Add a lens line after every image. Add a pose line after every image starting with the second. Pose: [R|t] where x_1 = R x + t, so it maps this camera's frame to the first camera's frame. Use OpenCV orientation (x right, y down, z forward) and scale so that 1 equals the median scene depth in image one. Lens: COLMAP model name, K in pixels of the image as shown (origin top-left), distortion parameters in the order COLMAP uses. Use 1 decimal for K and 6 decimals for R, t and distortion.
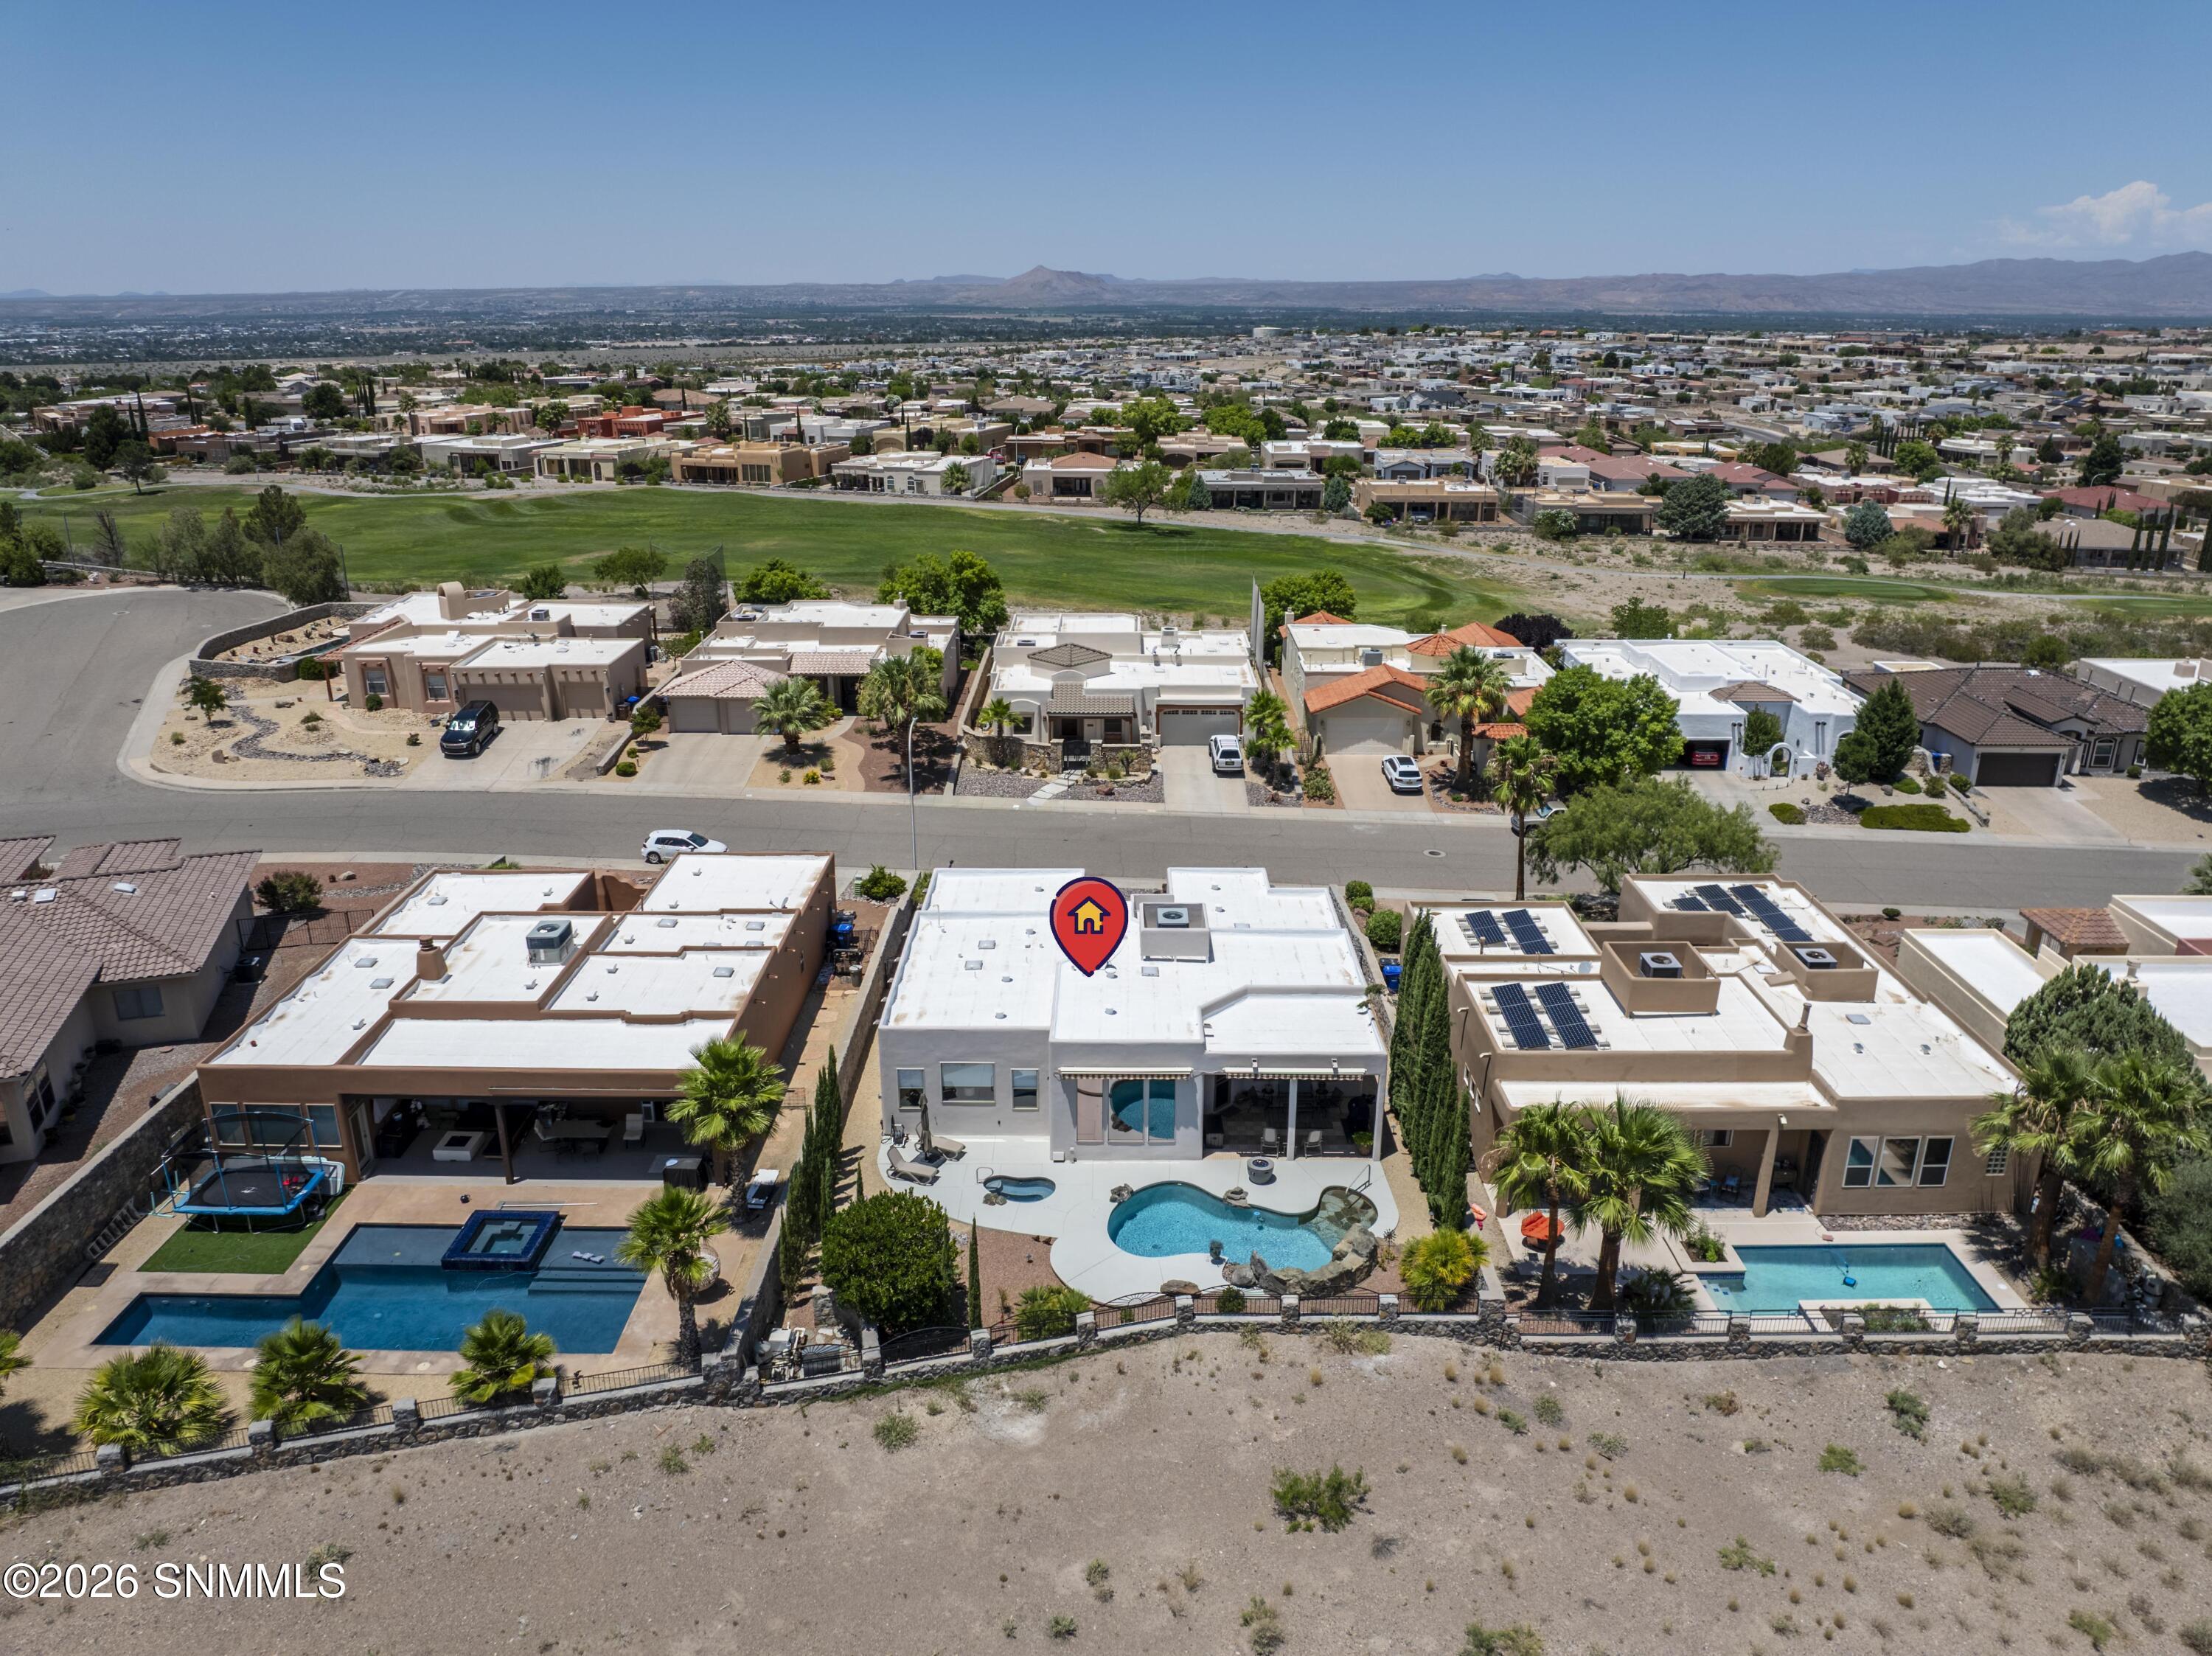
lens RADIAL K [[1556.4, 0, 1108.2], [0, 1556.4, 825.5], [0, 0, 1]] dist [-0.039607, 0.004611]
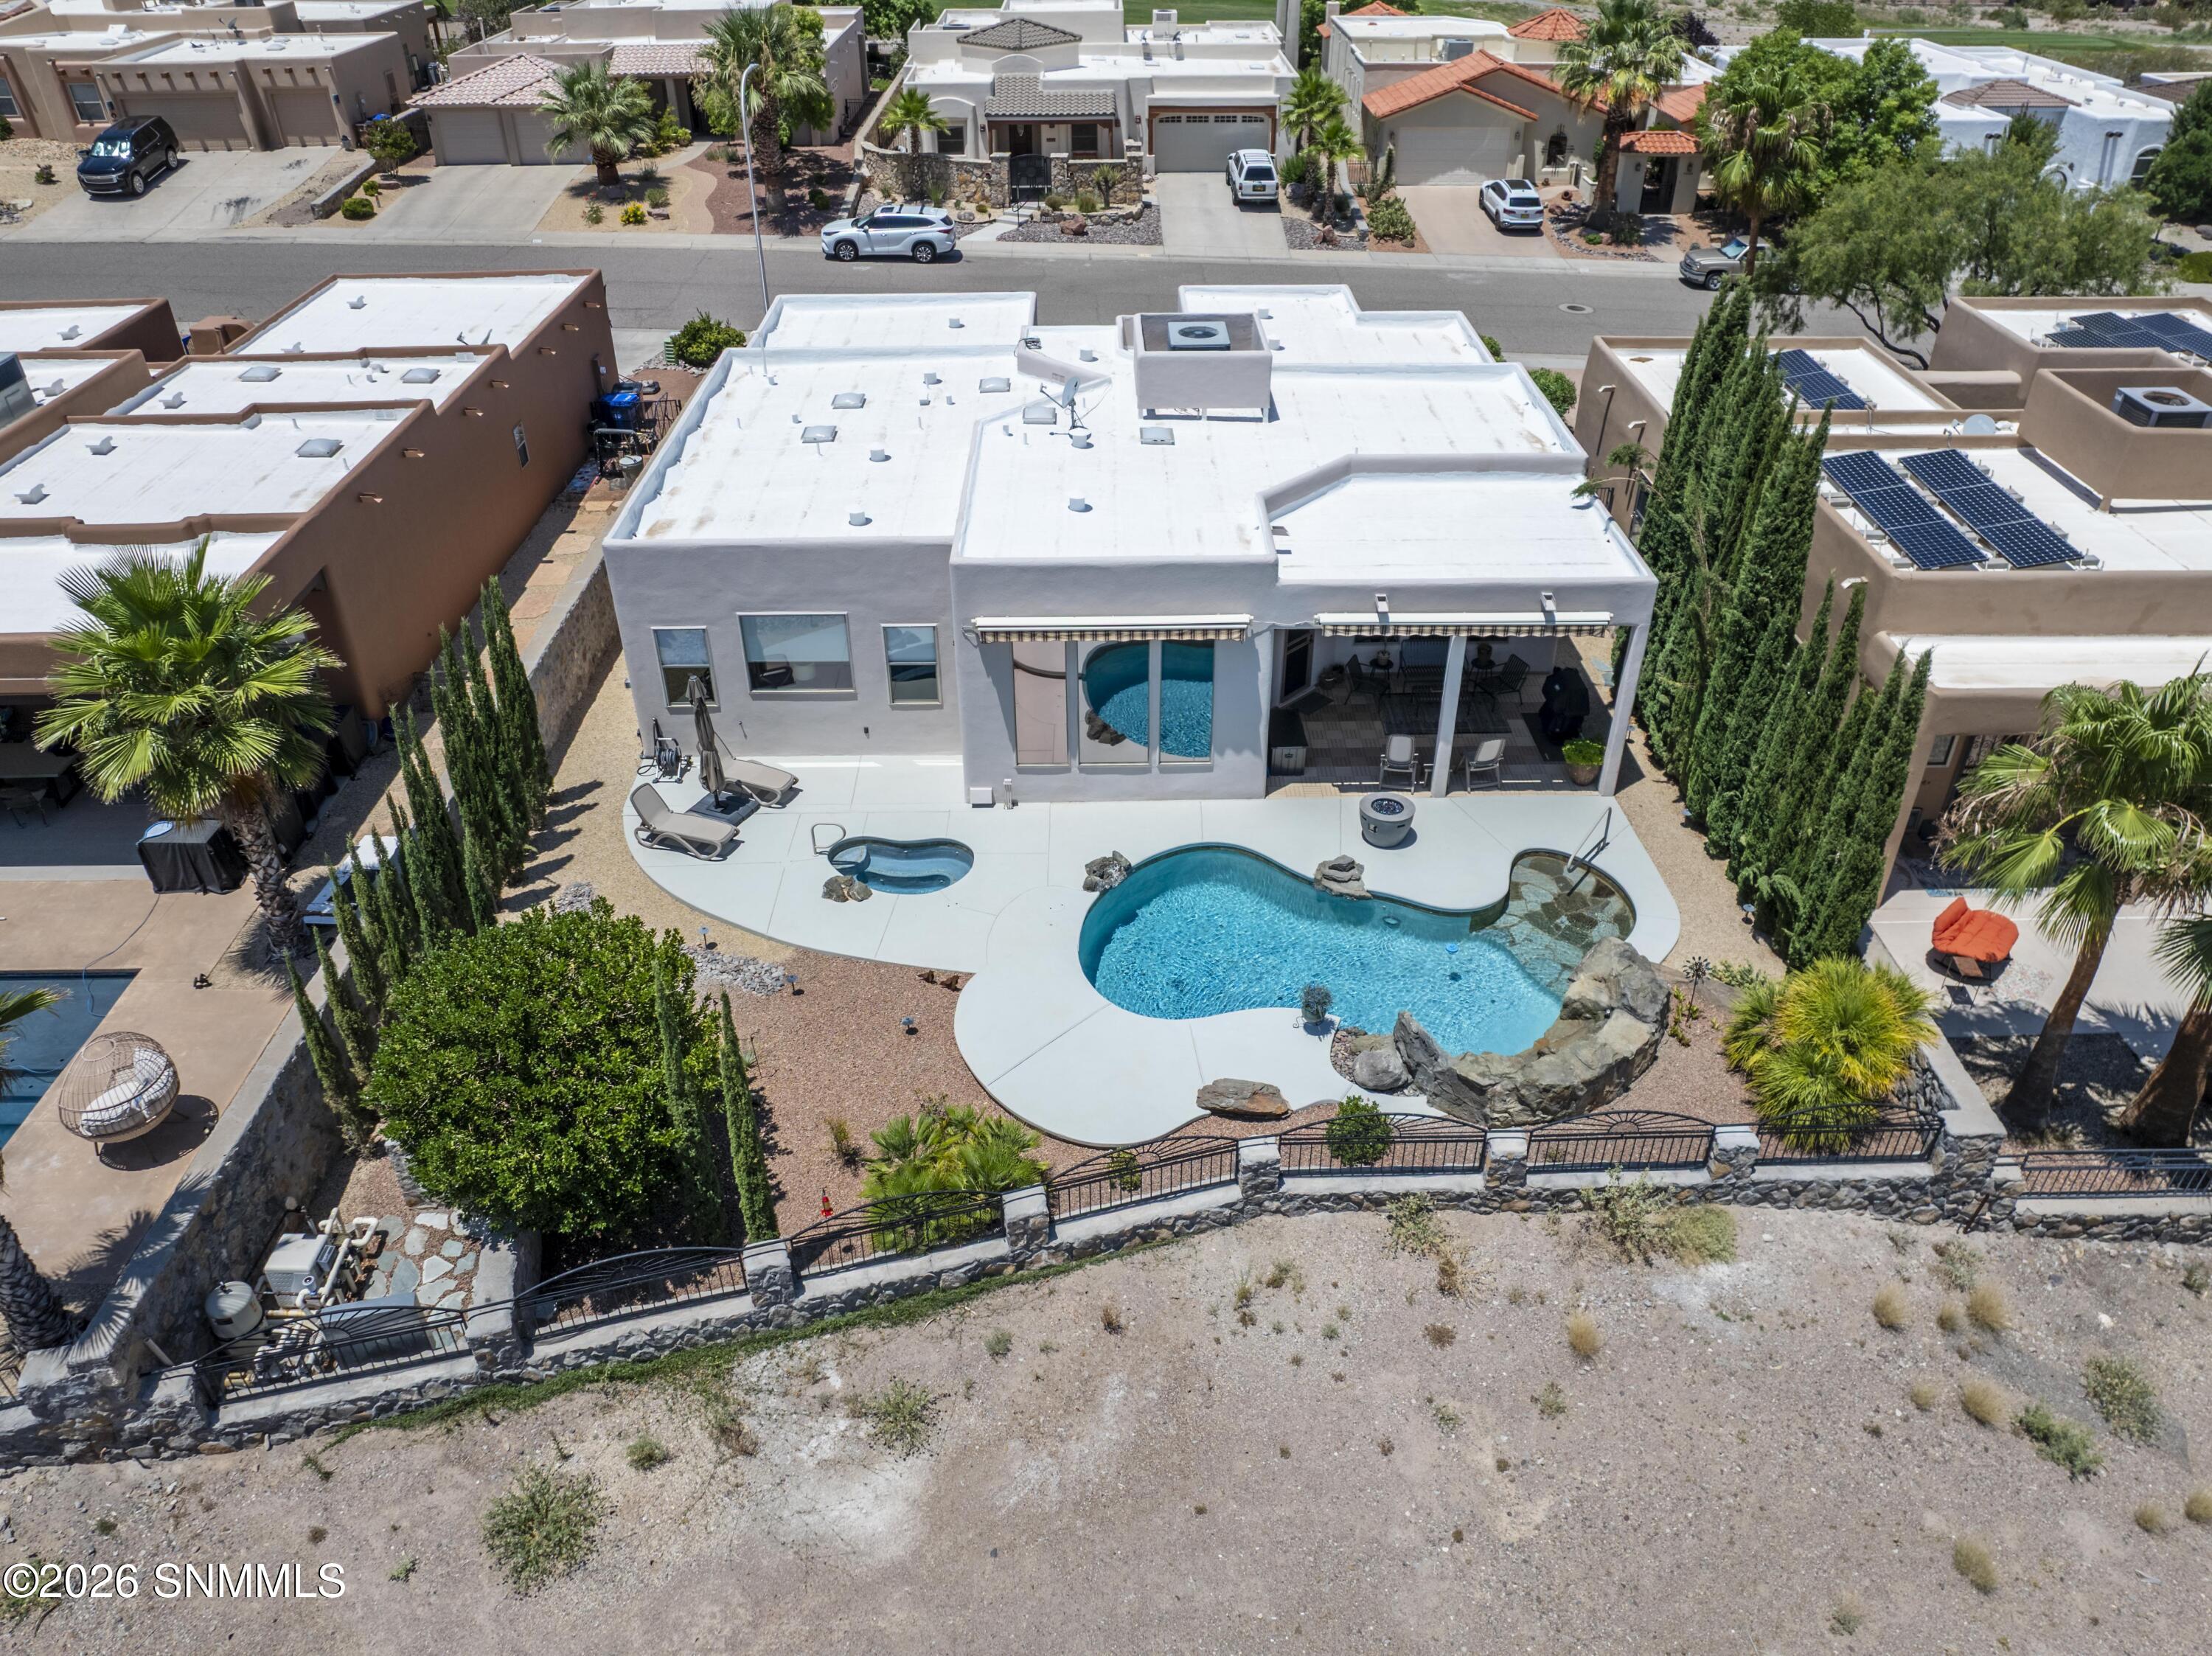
lens RADIAL K [[1556.4, 0, 1107.7], [0, 1556.4, 823.1], [0, 0, 1]] dist [-0.039607, 0.004611]
pose [[0.999841, -0.015105, 0.009450, 0.003999], [0.012134, 0.965623, 0.259664, 0.087714], [-0.013048, -0.259508, 0.965653, 0.490843]]
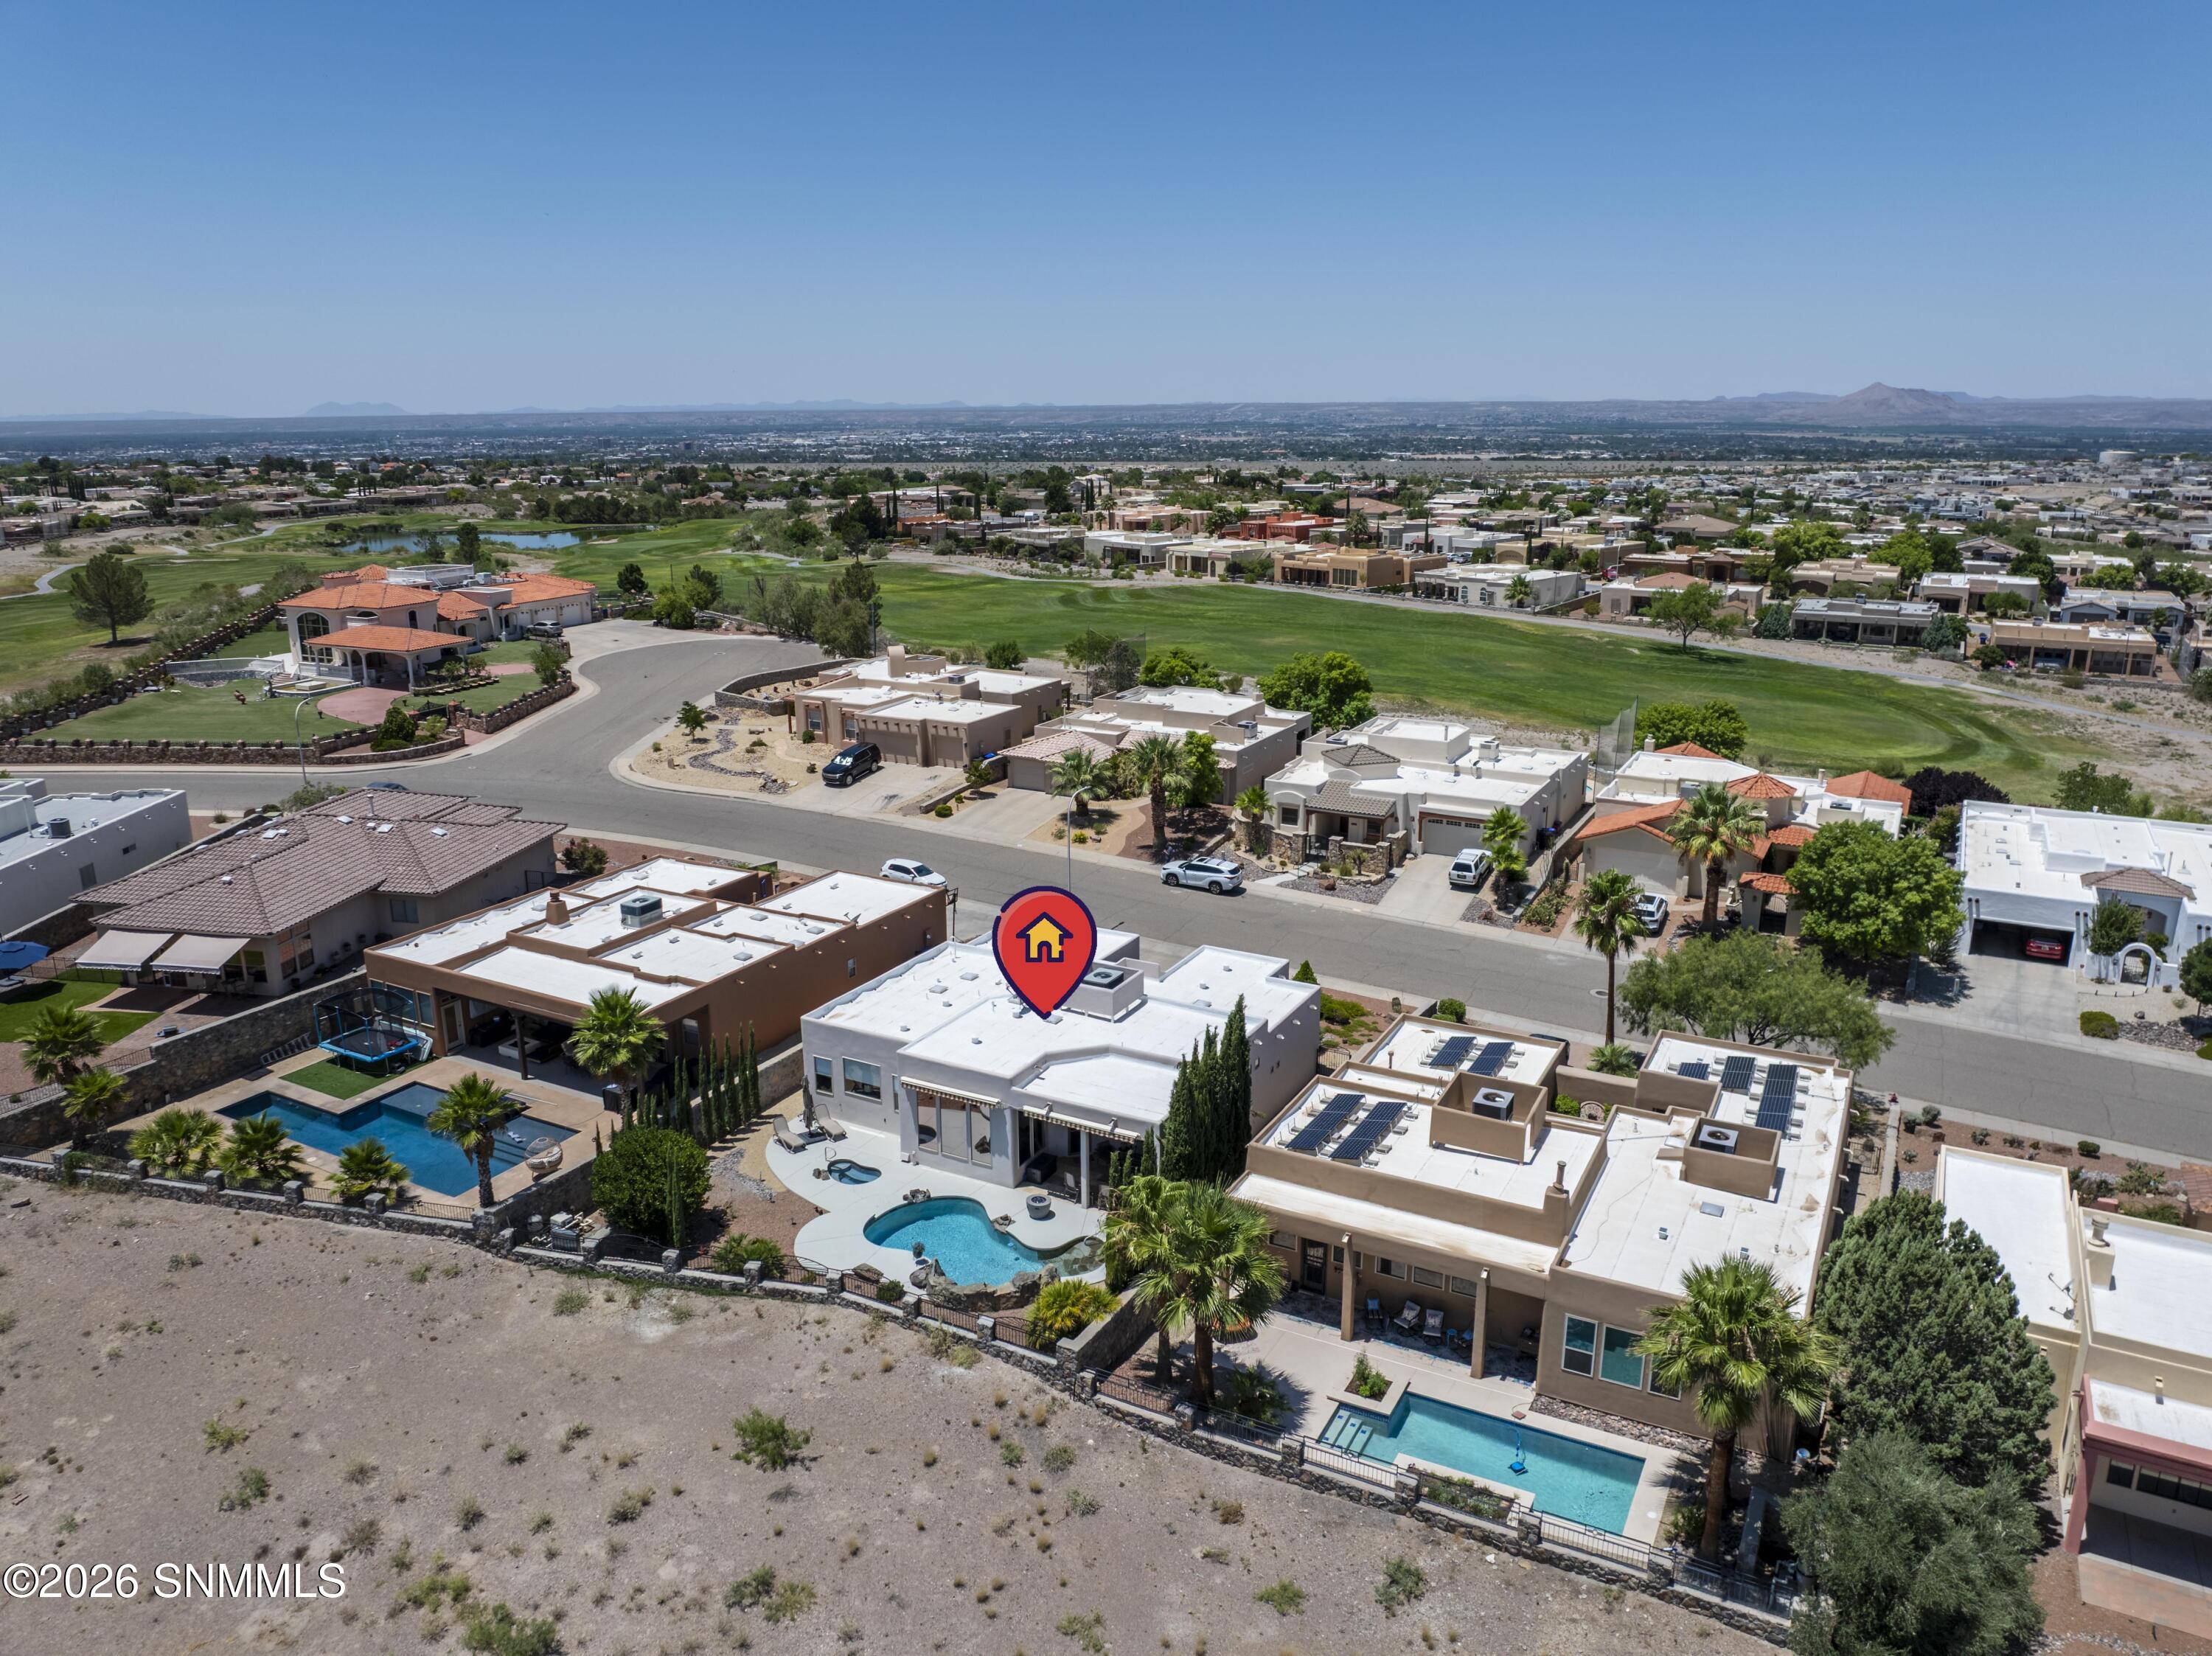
lens RADIAL K [[1556.4, 0, 1111.3], [0, 1556.4, 811.2], [0, 0, 1]] dist [-0.039607, 0.004611]
pose [[0.881081, 0.114995, -0.458773, 0.572326], [-0.150142, 0.987825, -0.040744, -0.012989], [0.448502, 0.104780, 0.887619, 0.031017]]
